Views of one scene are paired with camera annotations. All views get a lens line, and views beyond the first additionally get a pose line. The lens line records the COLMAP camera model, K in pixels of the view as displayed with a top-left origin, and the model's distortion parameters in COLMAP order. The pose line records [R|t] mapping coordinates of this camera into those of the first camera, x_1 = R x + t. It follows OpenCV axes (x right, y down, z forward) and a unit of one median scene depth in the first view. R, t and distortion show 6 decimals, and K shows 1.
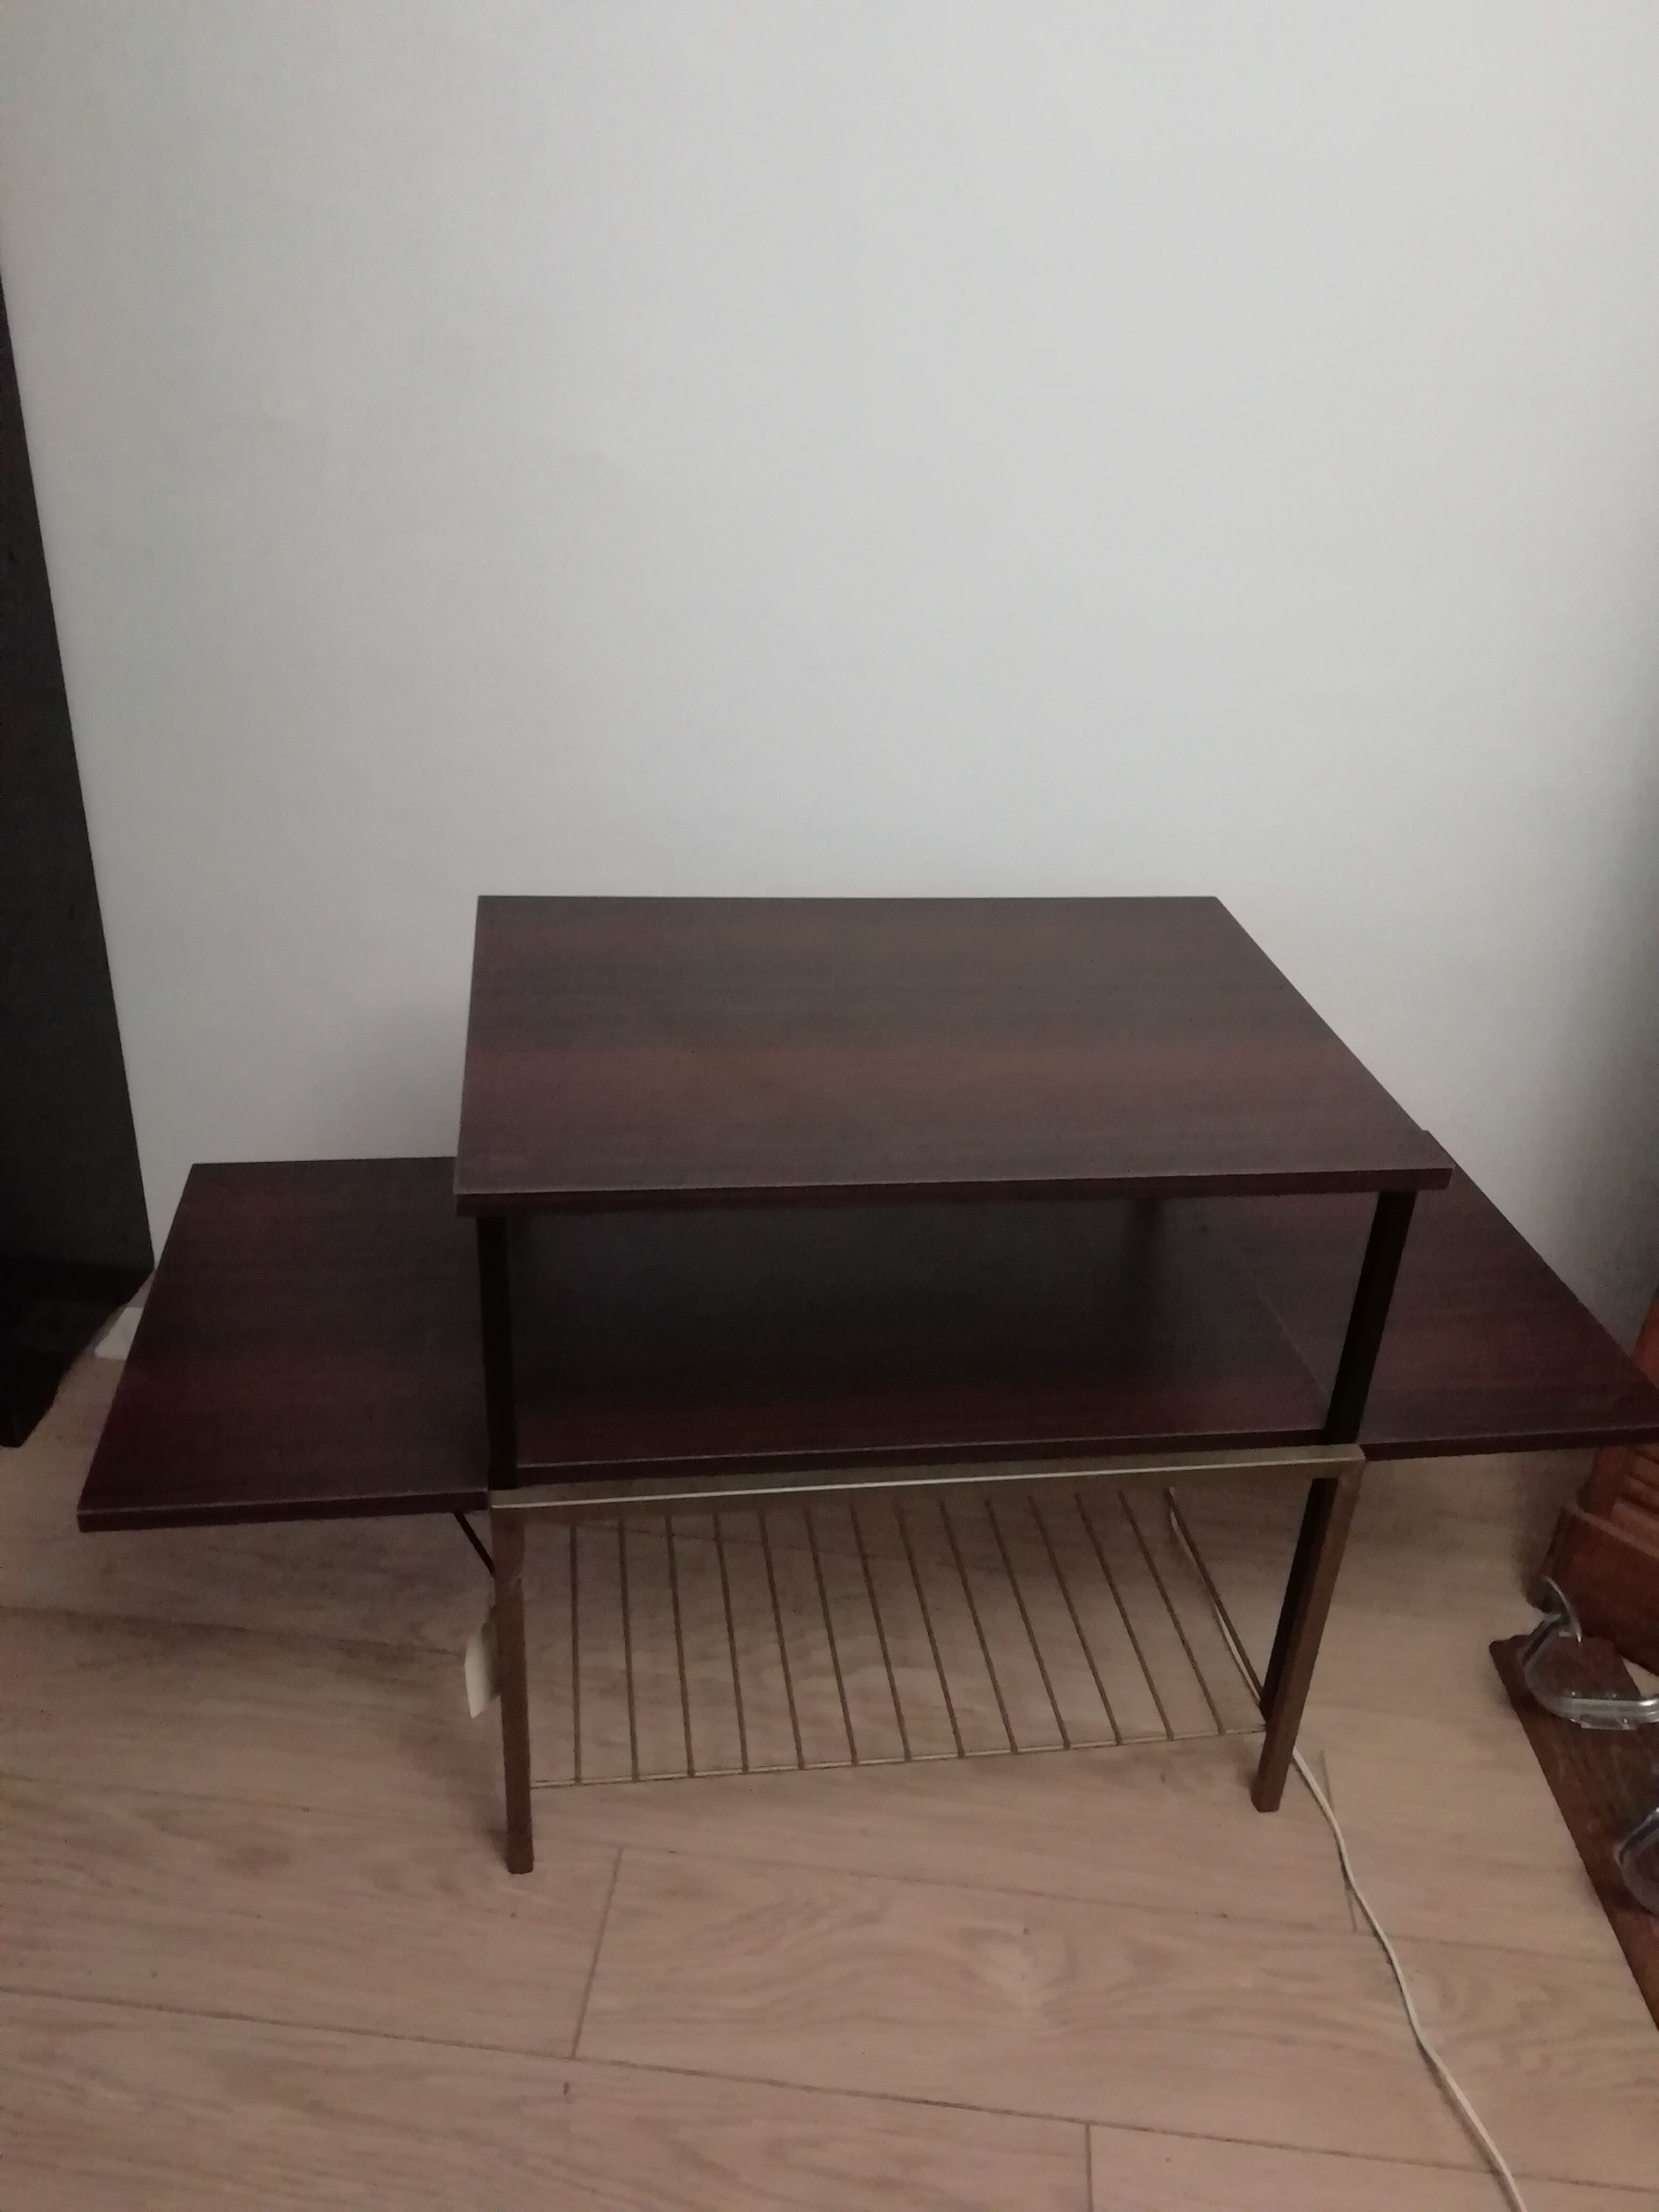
lens RADIAL K [[1745.4, 0, 829.5], [0, 1745.4, 1106.0], [0, 0, 1]] dist [-0.012546, 0.004624]
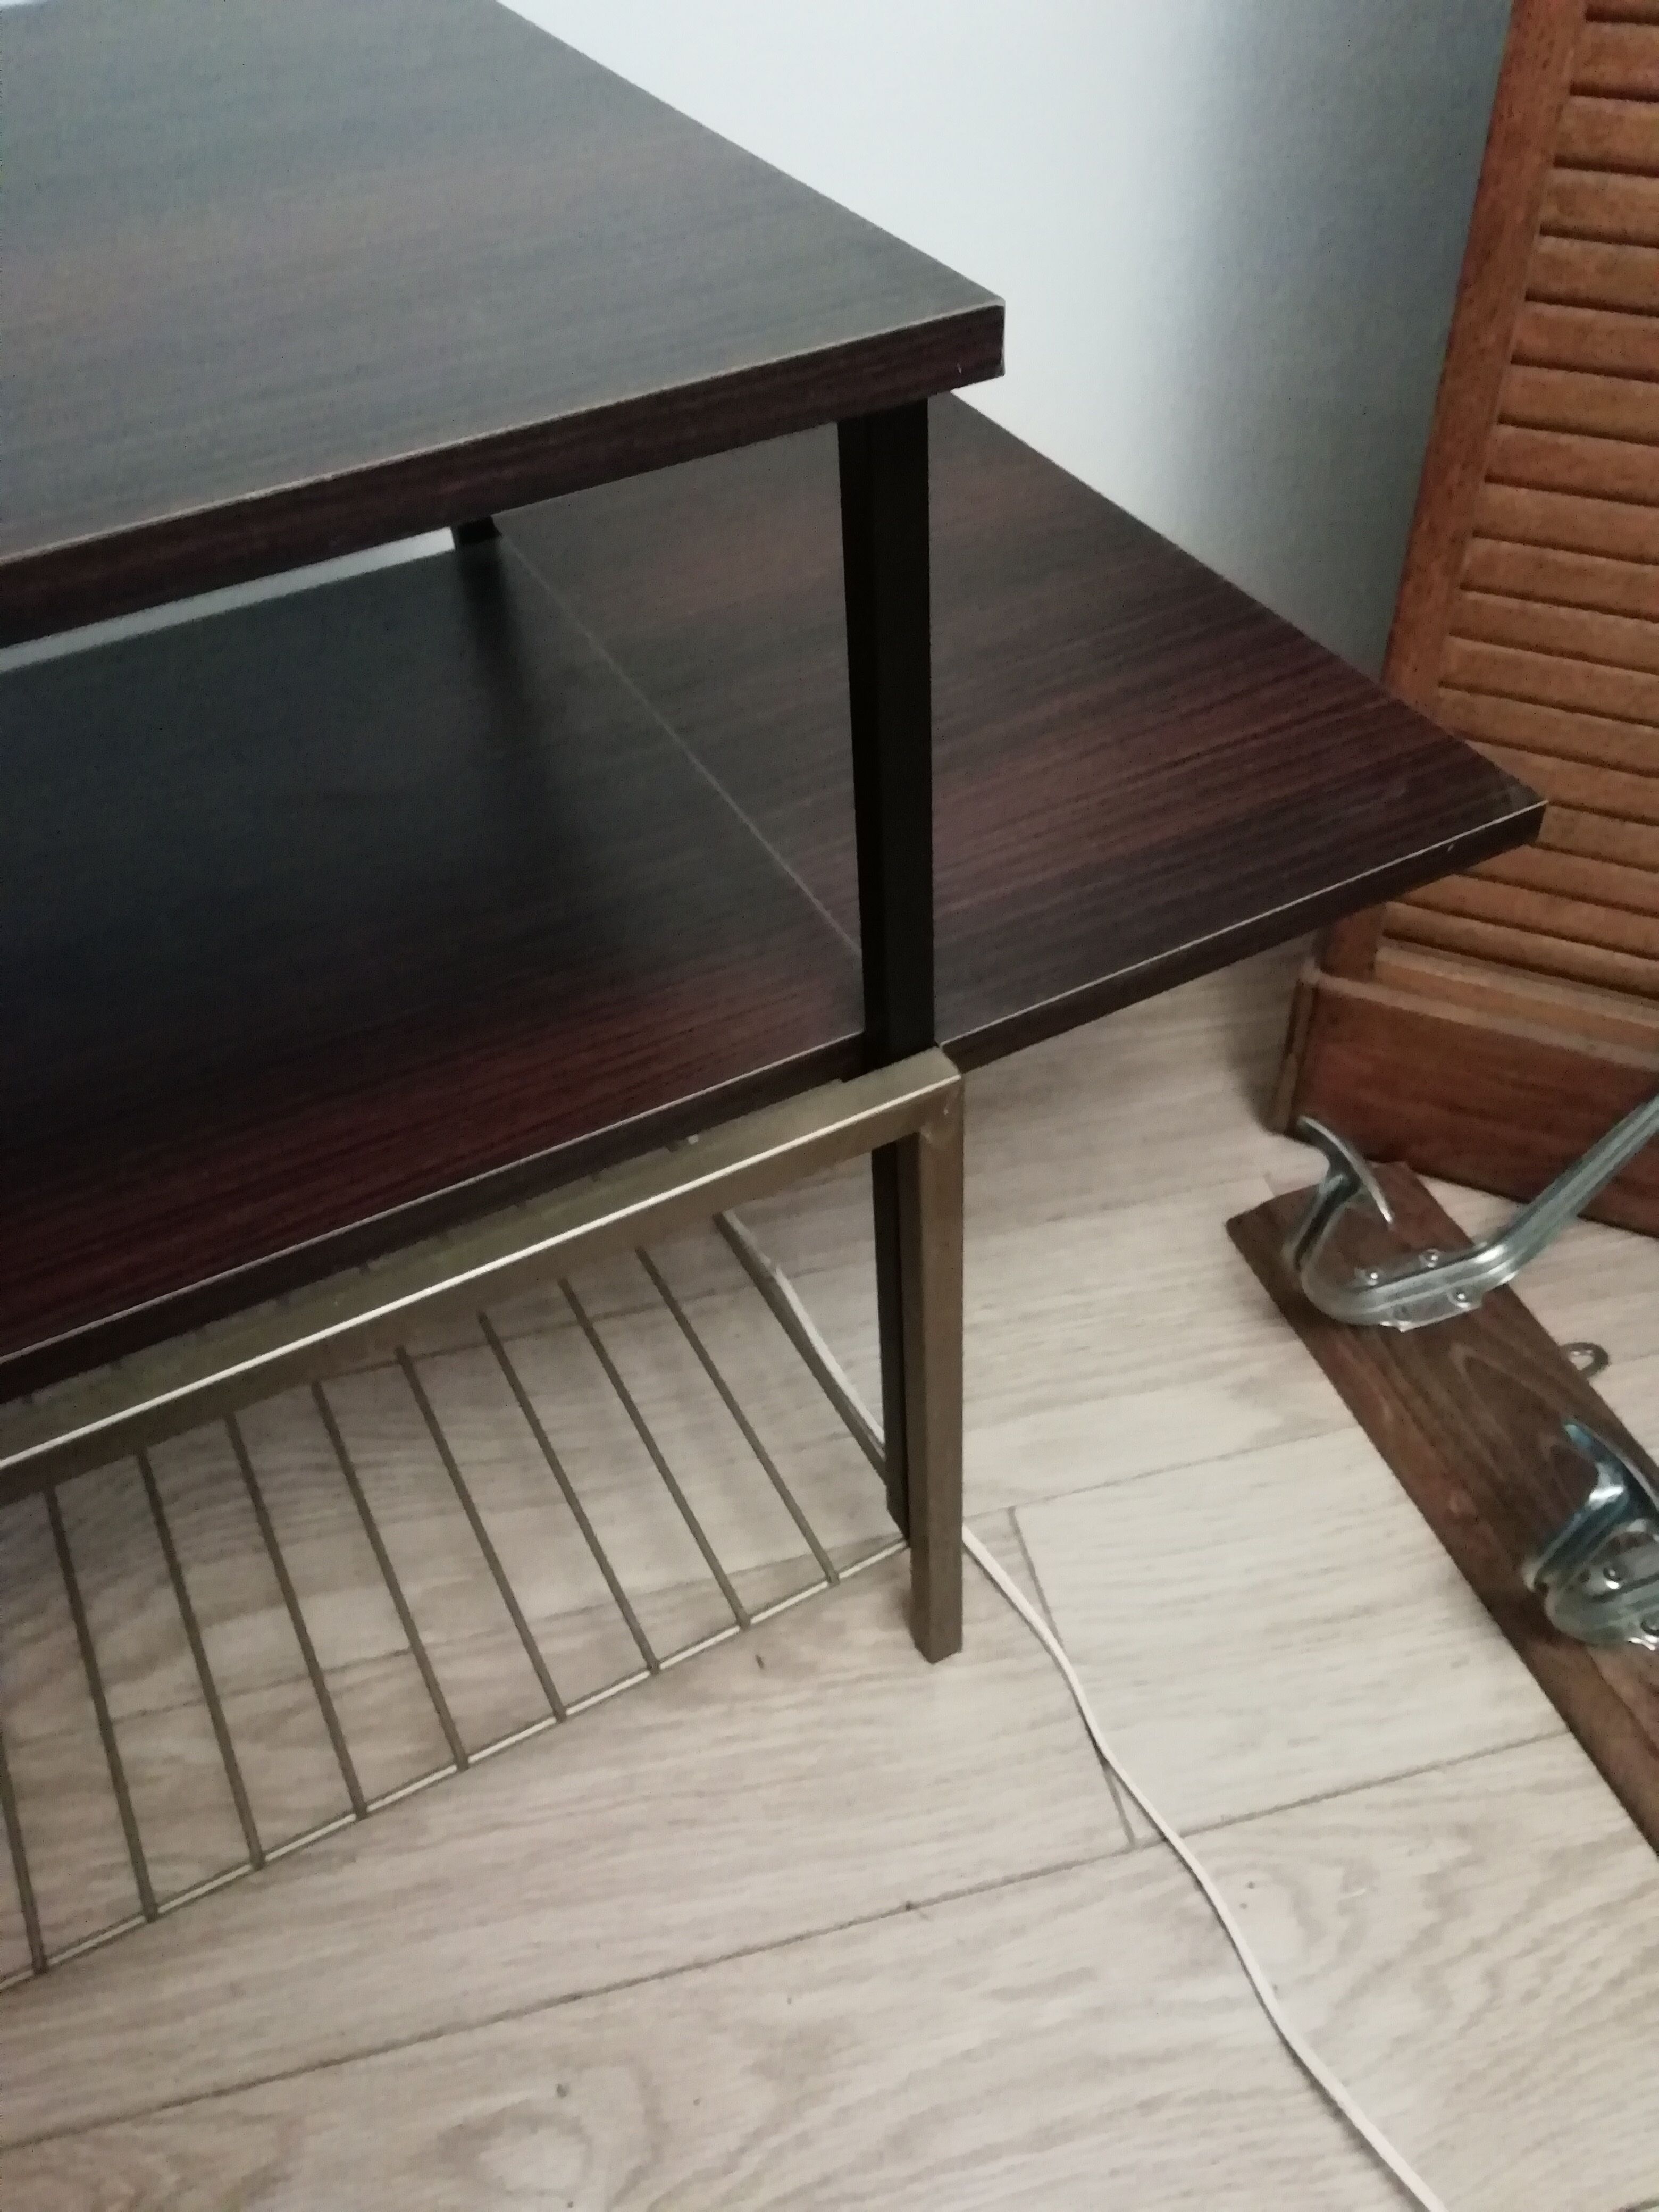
lens RADIAL K [[1745.4, 0, 829.5], [0, 1745.4, 1106.0], [0, 0, 1]] dist [-0.012546, 0.004624]
pose [[0.939990, -0.298526, 0.165228, 0.180624], [0.240249, 0.922947, 0.300749, 0.059351], [-0.242278, -0.243005, 0.939282, 0.530721]]
